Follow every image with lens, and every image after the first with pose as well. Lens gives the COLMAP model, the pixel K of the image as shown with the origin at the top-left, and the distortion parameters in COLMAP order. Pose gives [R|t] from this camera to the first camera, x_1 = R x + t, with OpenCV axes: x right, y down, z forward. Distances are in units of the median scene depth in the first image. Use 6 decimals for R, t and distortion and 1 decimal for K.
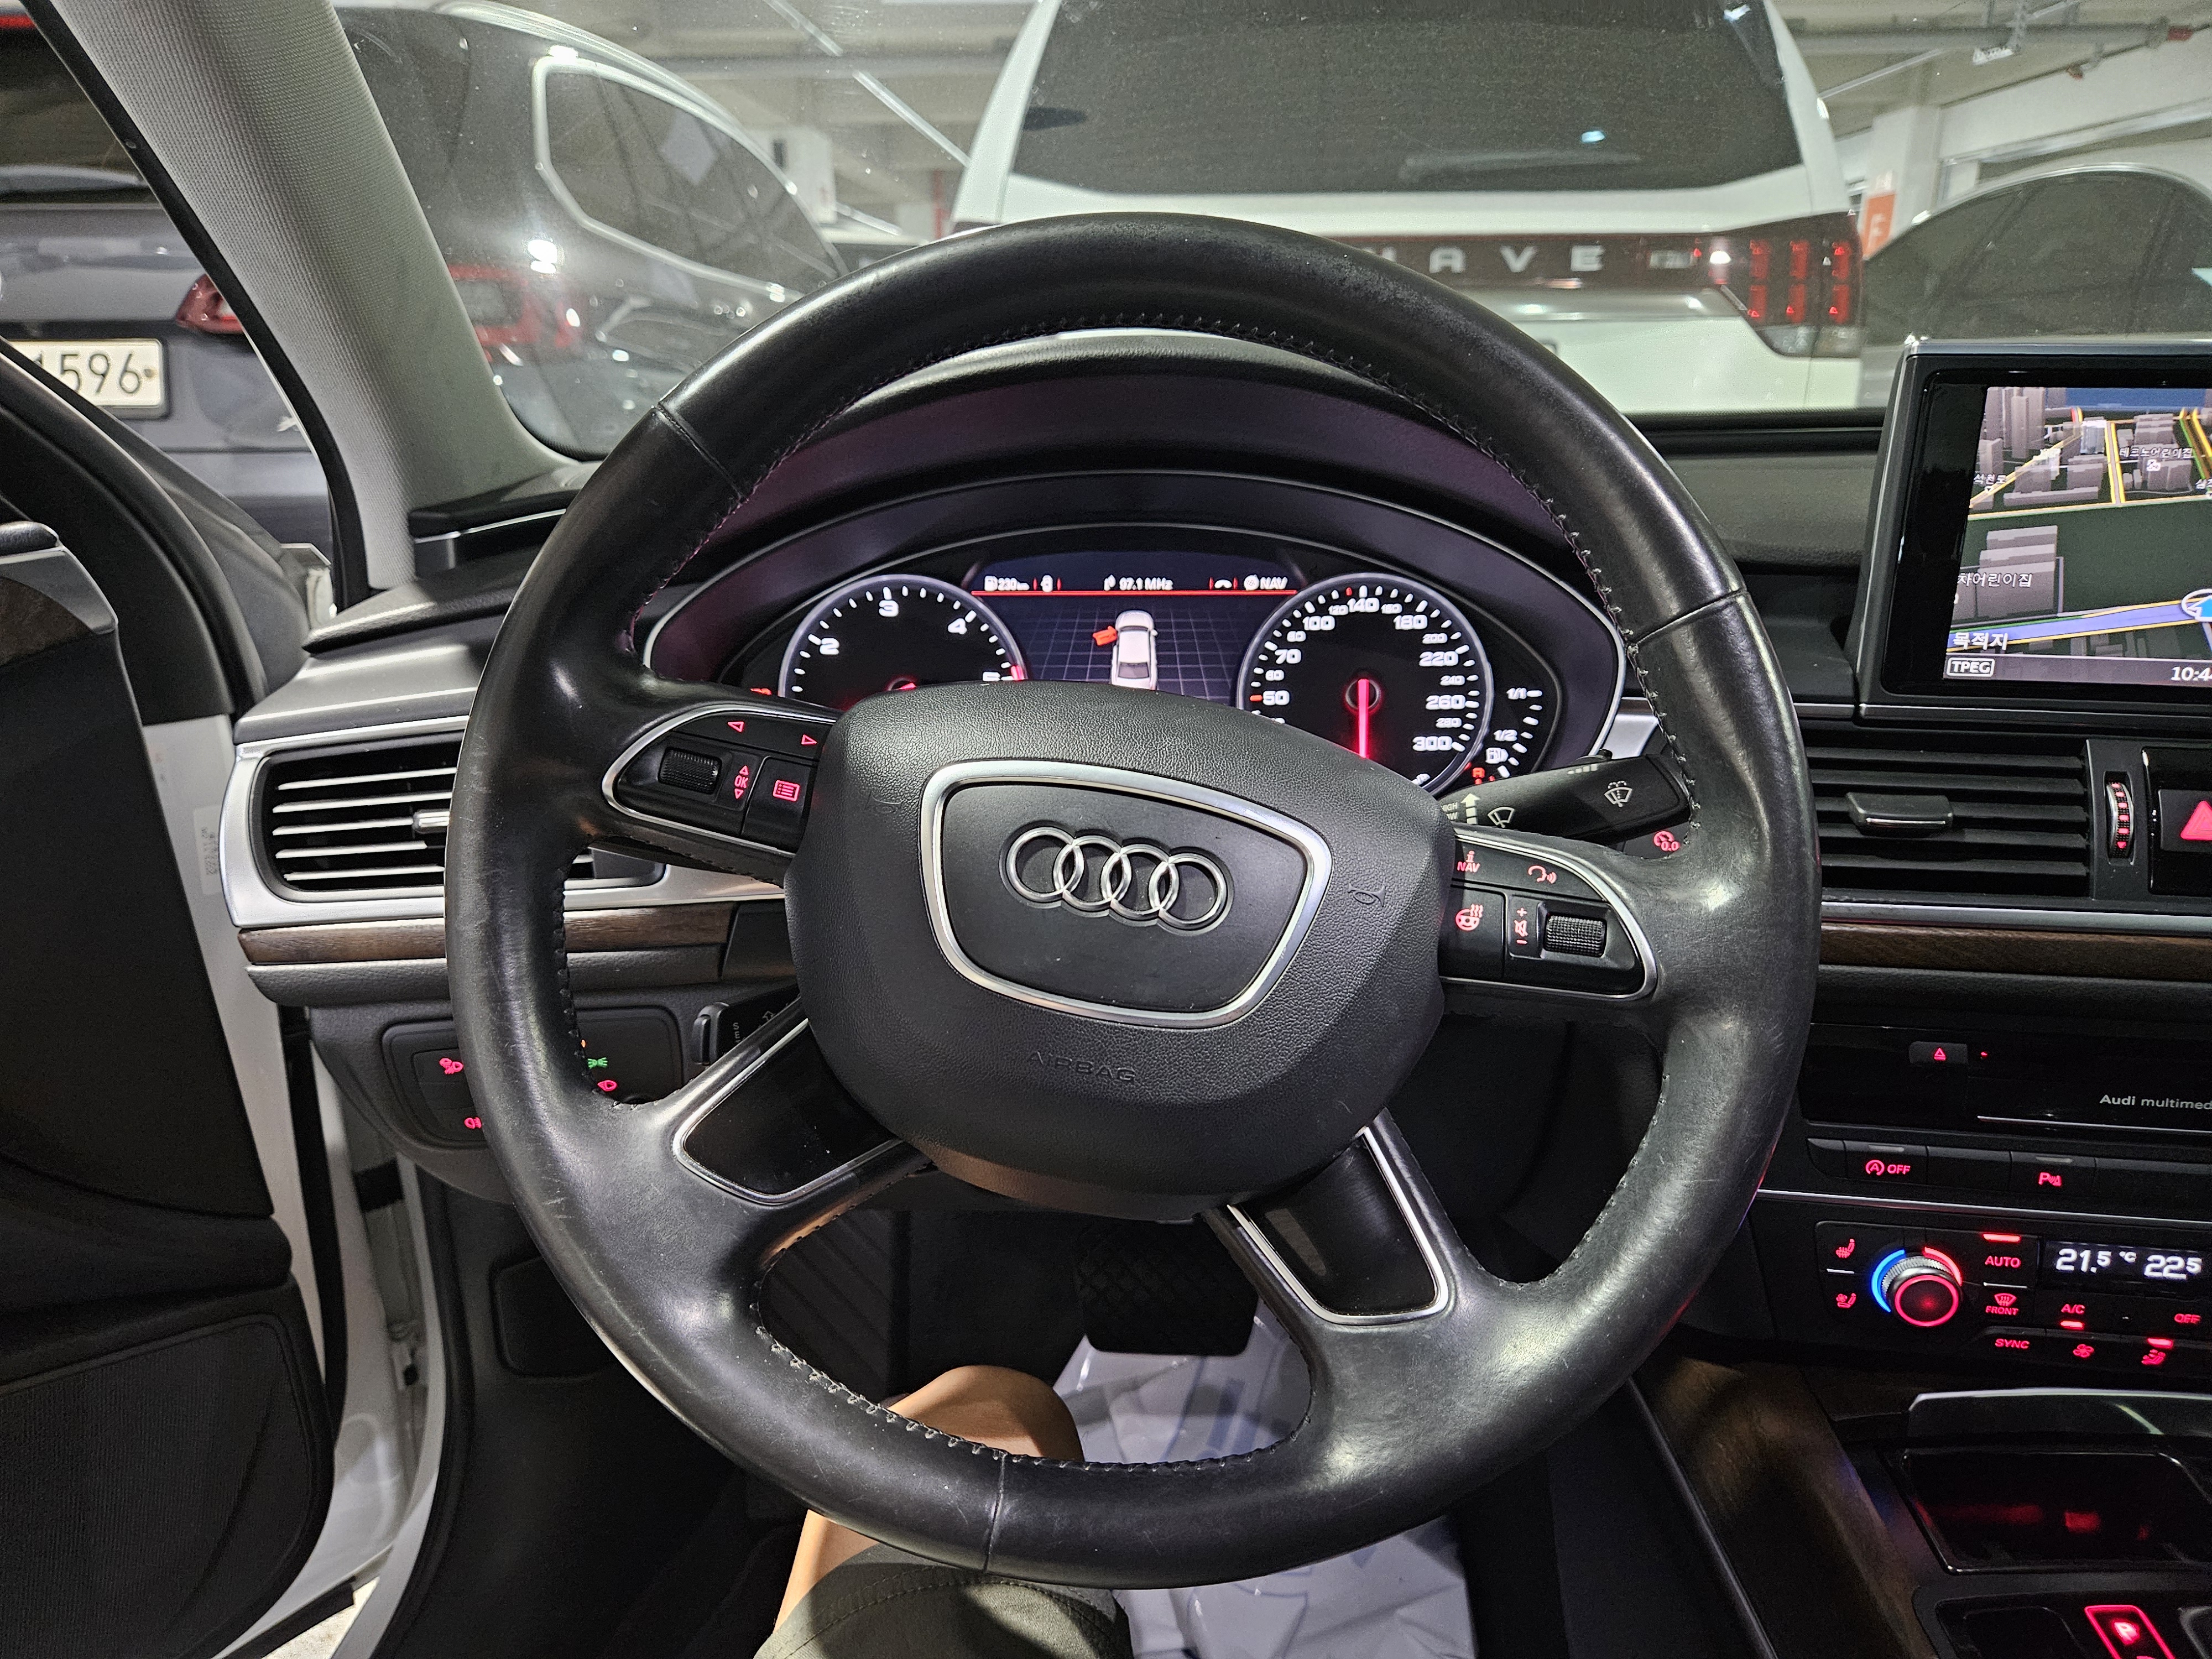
lens RADIAL K [[1550.4, 0, 1087.0], [0, 1550.4, 866.6], [0, 0, 1]] dist [0.076333, -0.066577]
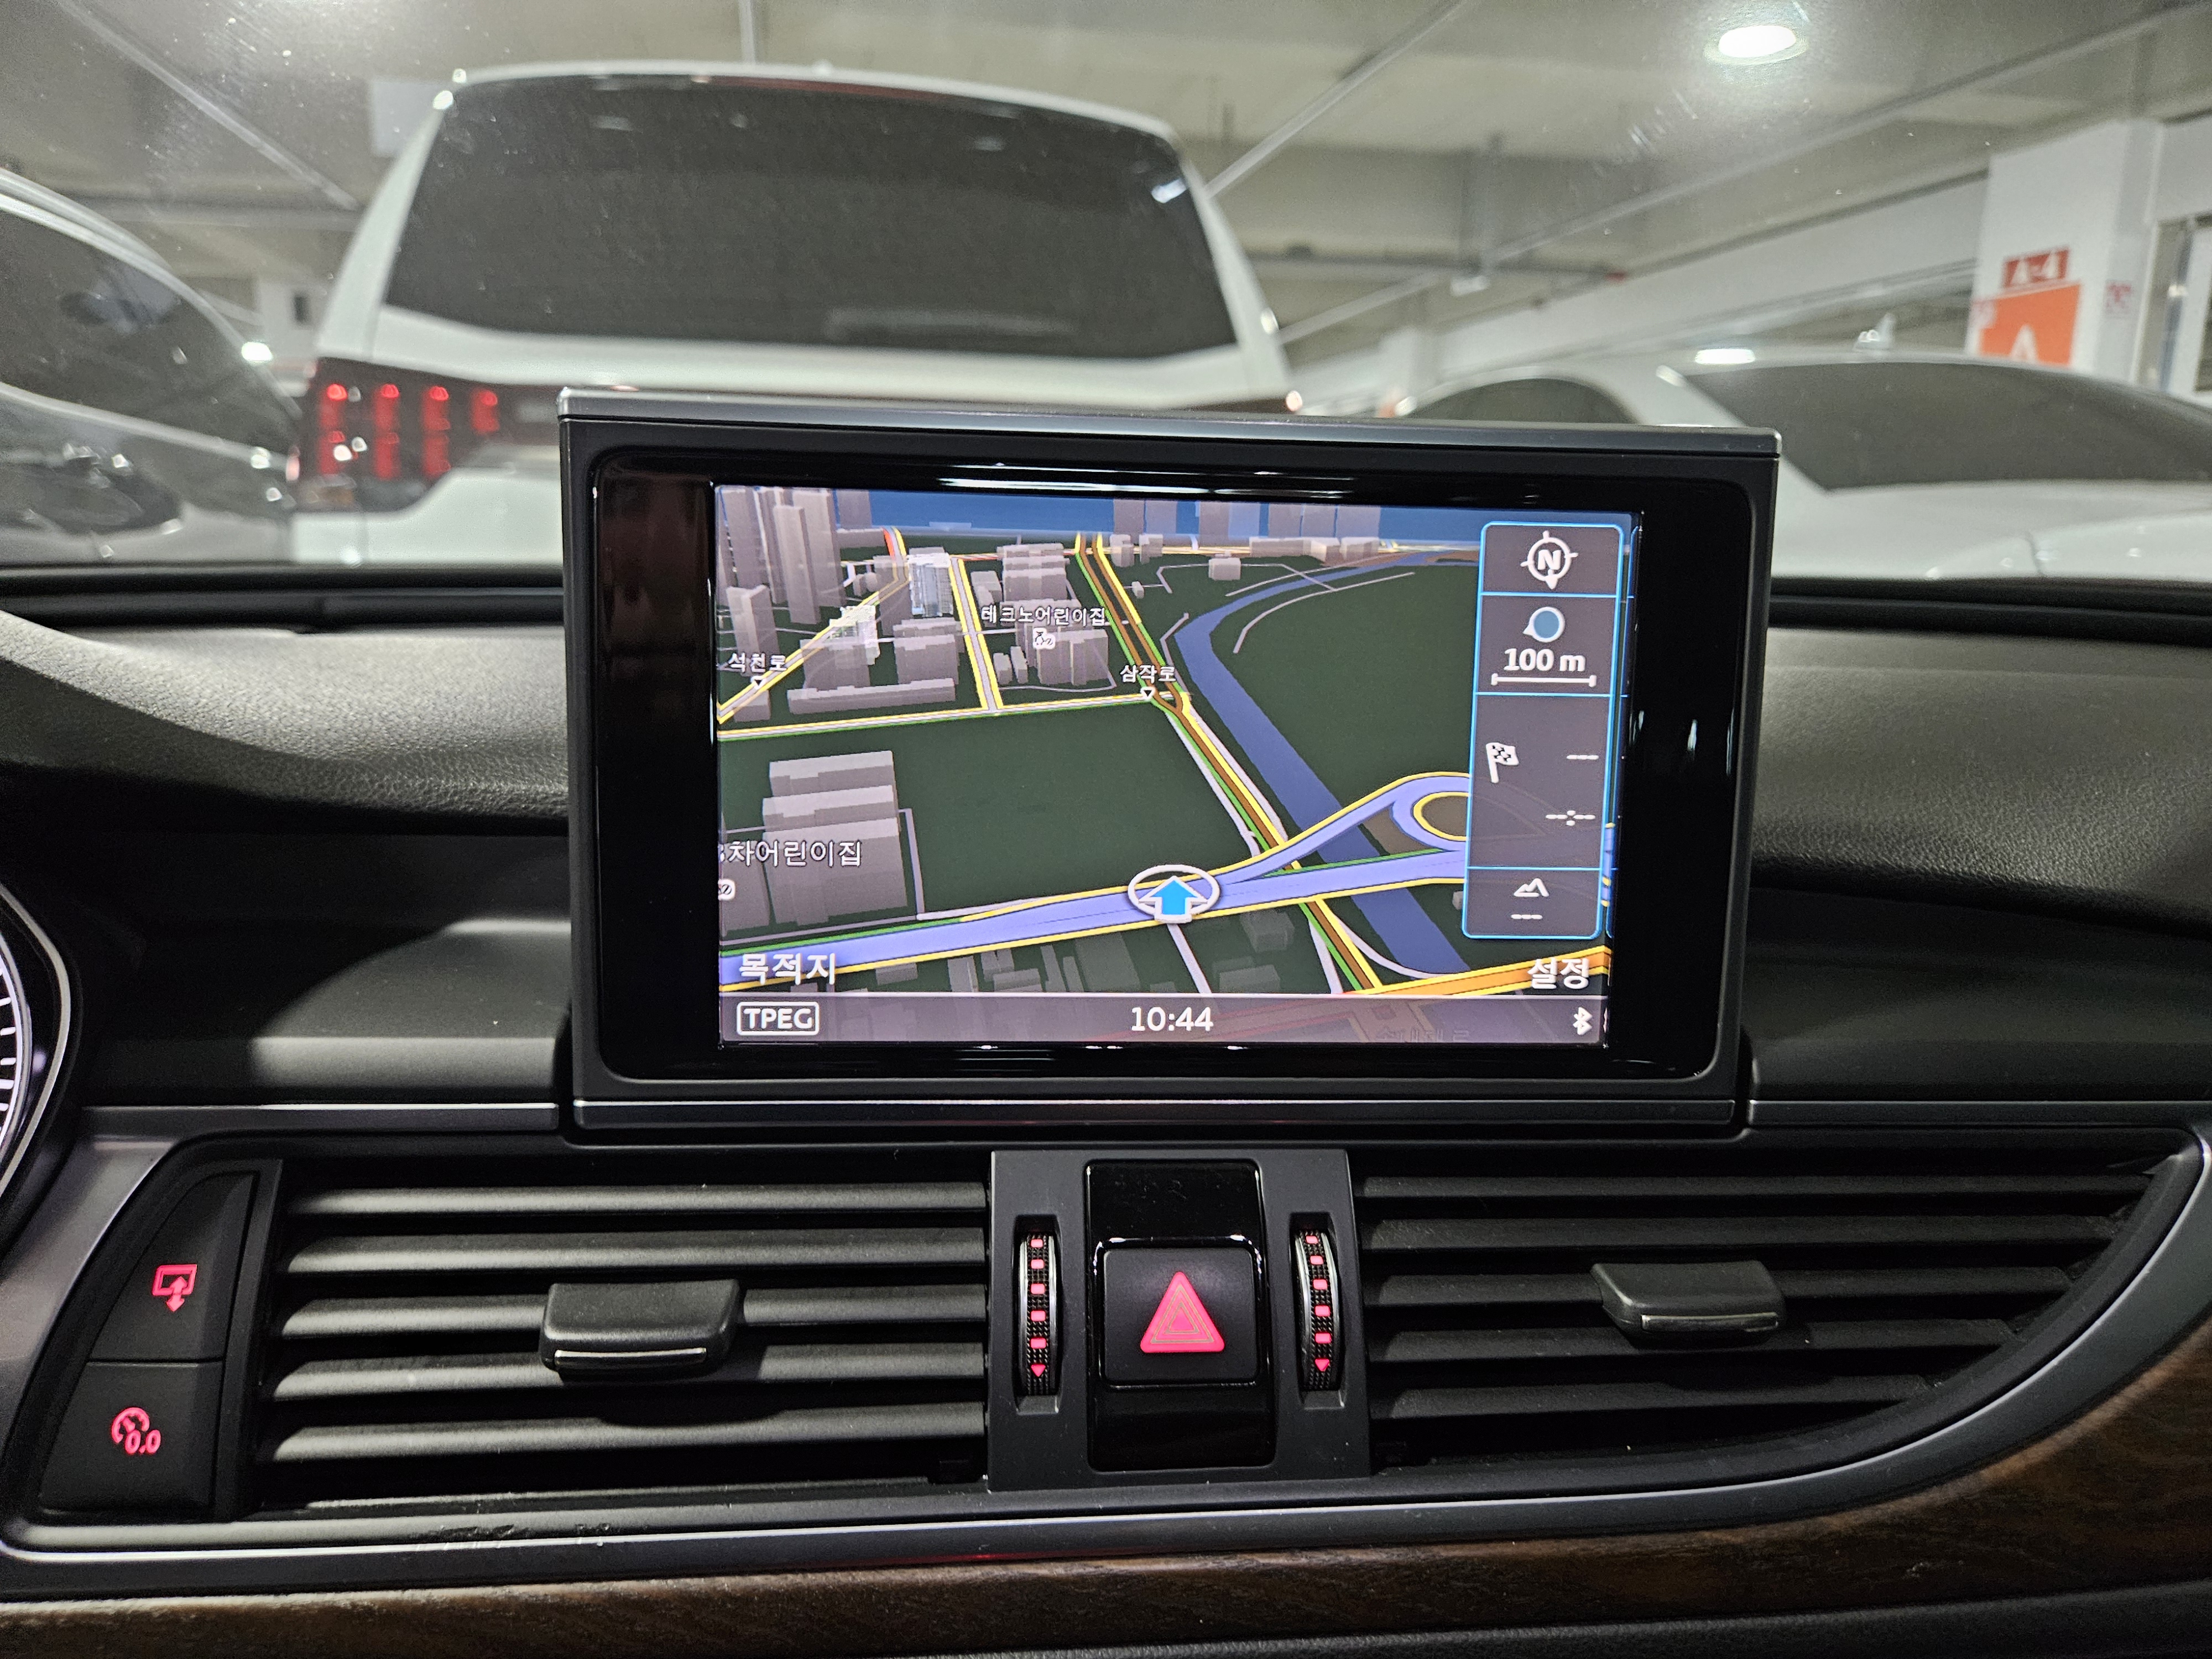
lens RADIAL K [[1550.4, 0, 1091.2], [0, 1550.4, 871.0], [0, 0, 1]] dist [0.076333, -0.066577]
pose [[0.971363, -0.029648, 0.235744, 0.465018], [0.053865, 0.993830, -0.096955, -0.102720], [-0.231415, 0.106877, 0.966967, 0.412518]]
